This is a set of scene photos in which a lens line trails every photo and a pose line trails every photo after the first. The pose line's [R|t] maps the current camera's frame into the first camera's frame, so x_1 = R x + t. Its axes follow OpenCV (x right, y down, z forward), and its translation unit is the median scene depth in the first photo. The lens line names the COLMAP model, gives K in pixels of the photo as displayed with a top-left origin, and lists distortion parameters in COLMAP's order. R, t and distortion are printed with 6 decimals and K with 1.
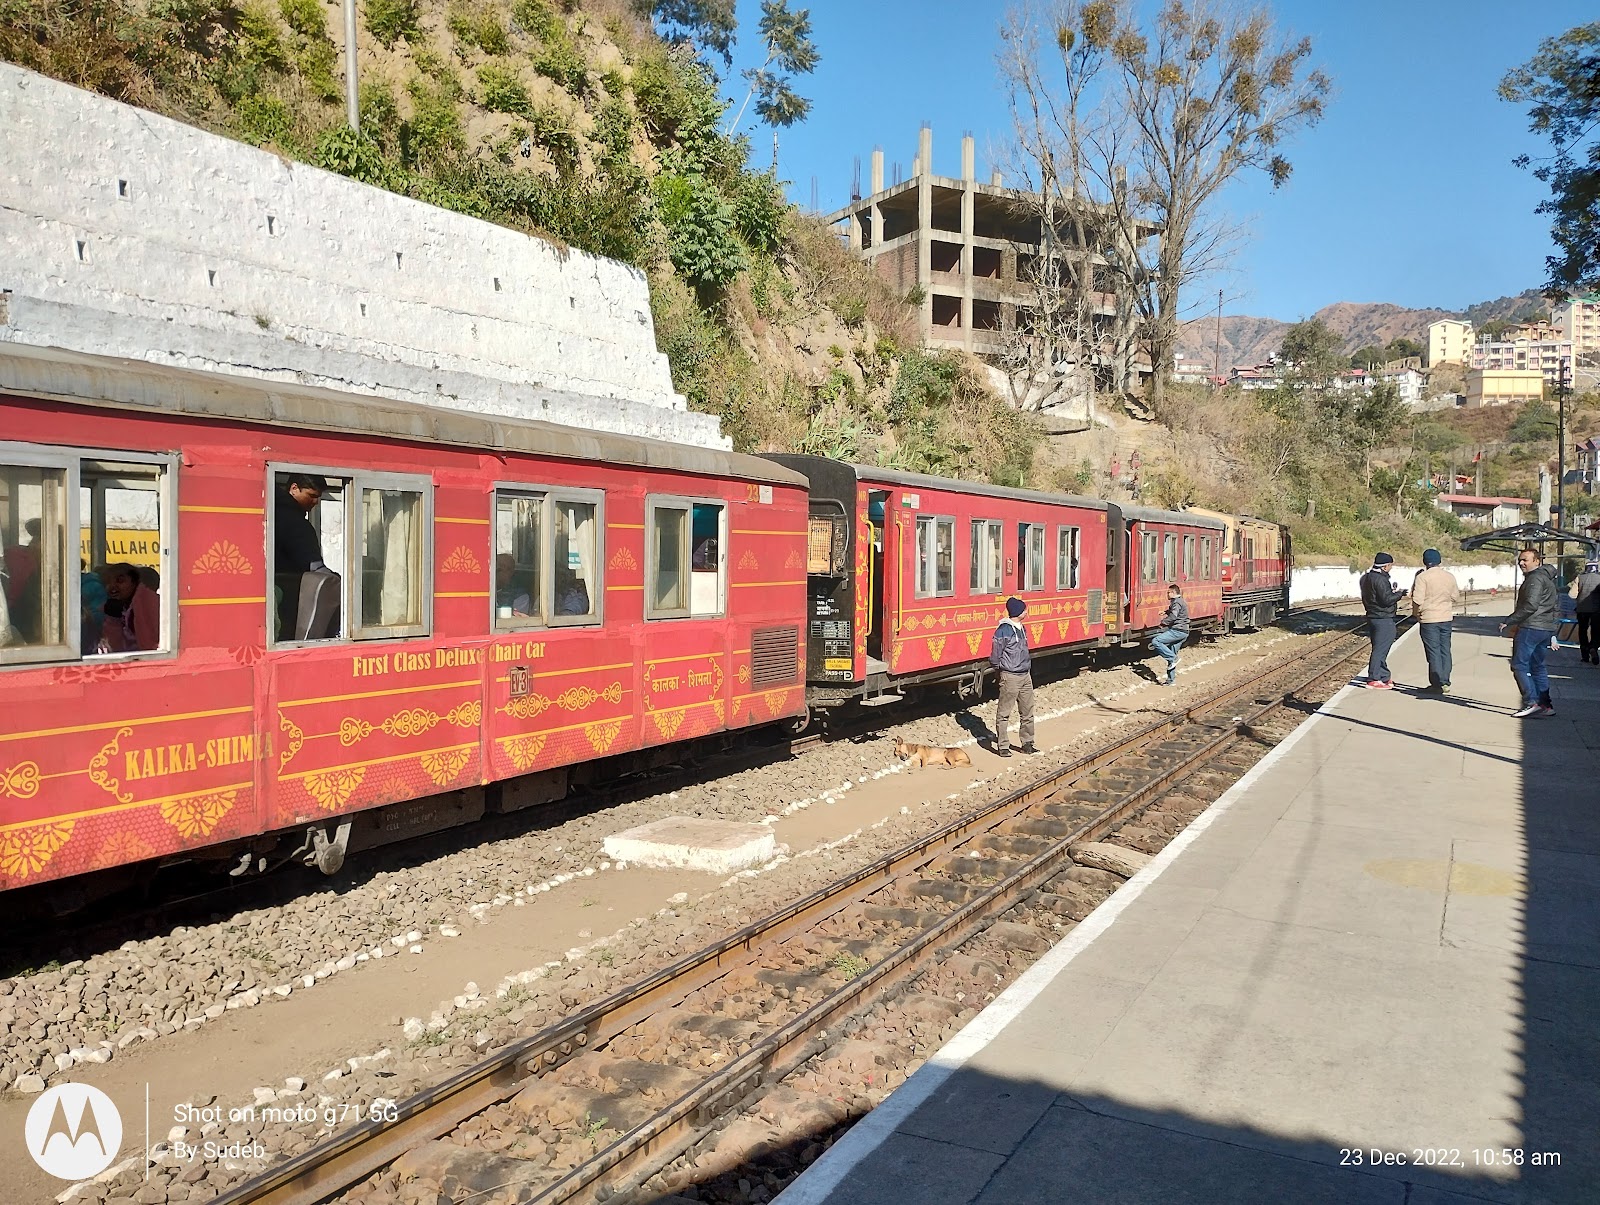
lens RADIAL K [[1257.7, 0, 799.9], [0, 1257.7, 611.6], [0, 0, 1]] dist [-0.003926, -0.001699]
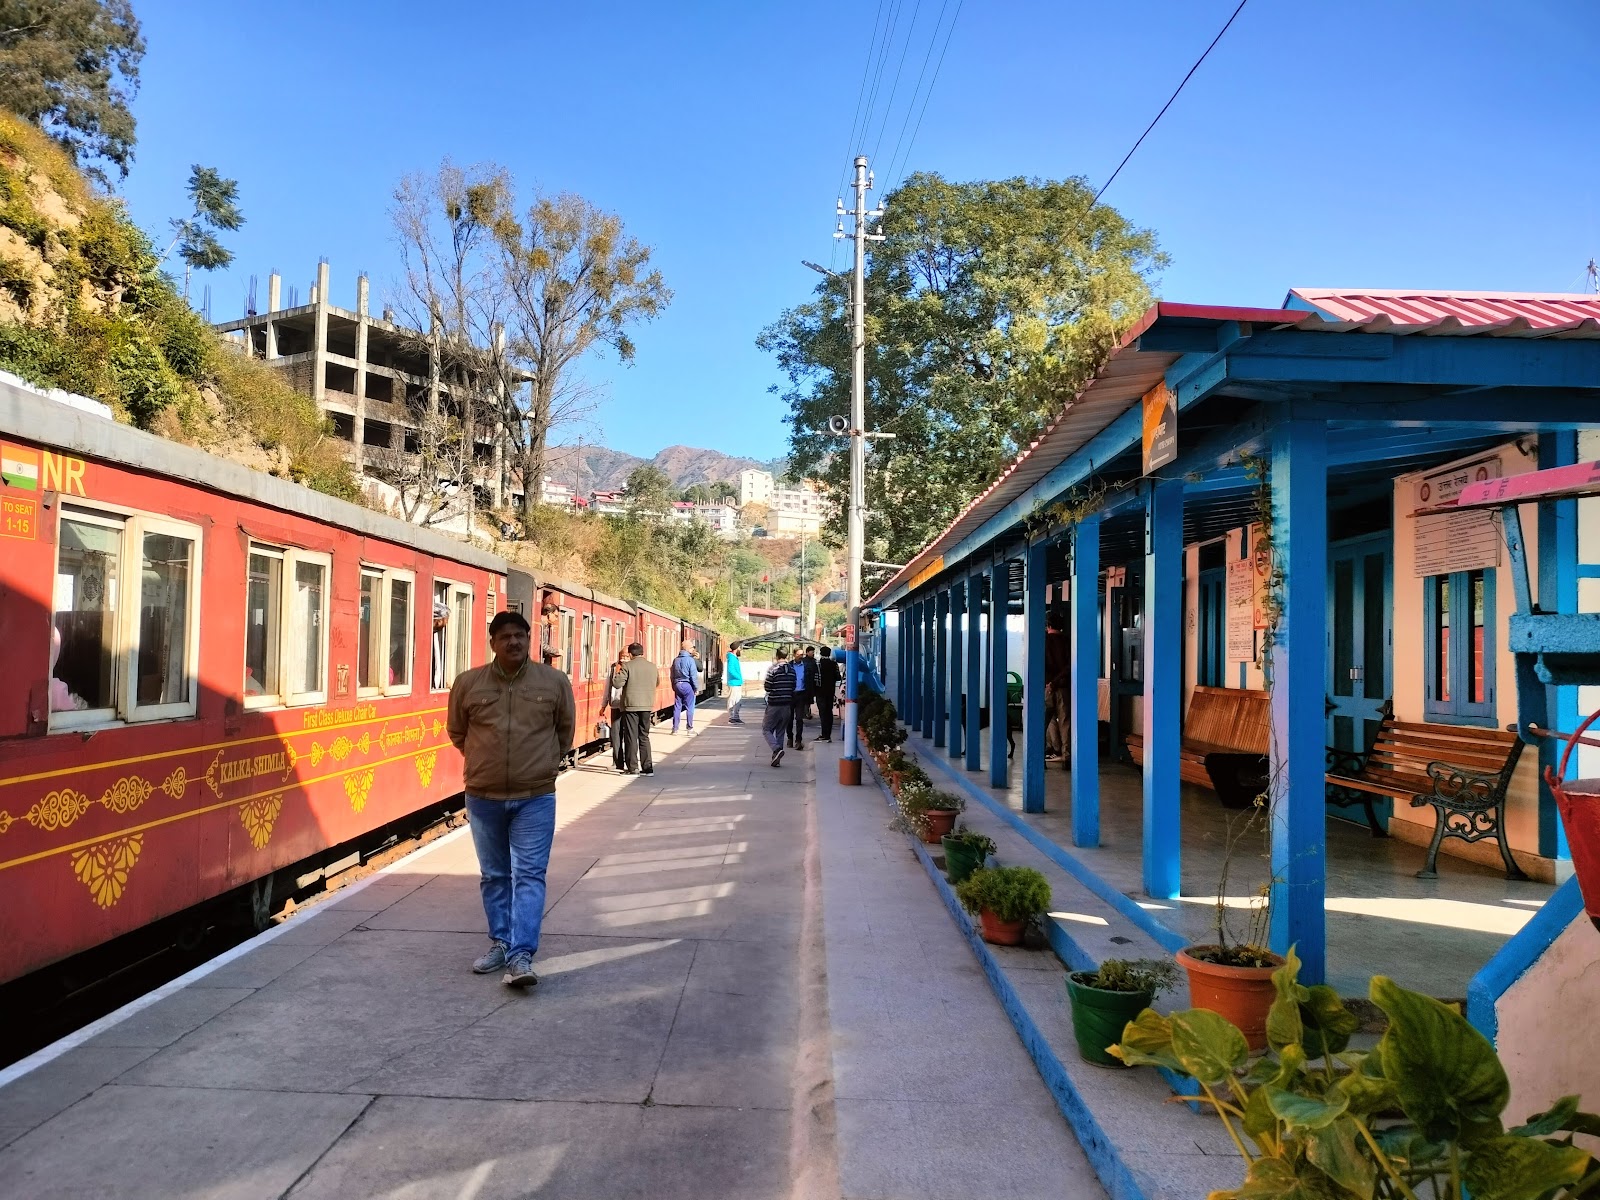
lens RADIAL K [[1199.4, 0, 800.4], [0, 1199.4, 613.3], [0, 0, 1]] dist [0.033358, -0.004120]
pose [[0.877121, 0.031419, 0.479241, -0.033626], [0.005206, 0.997177, -0.074903, 0.006718], [-0.480242, 0.068194, 0.874481, -0.119768]]
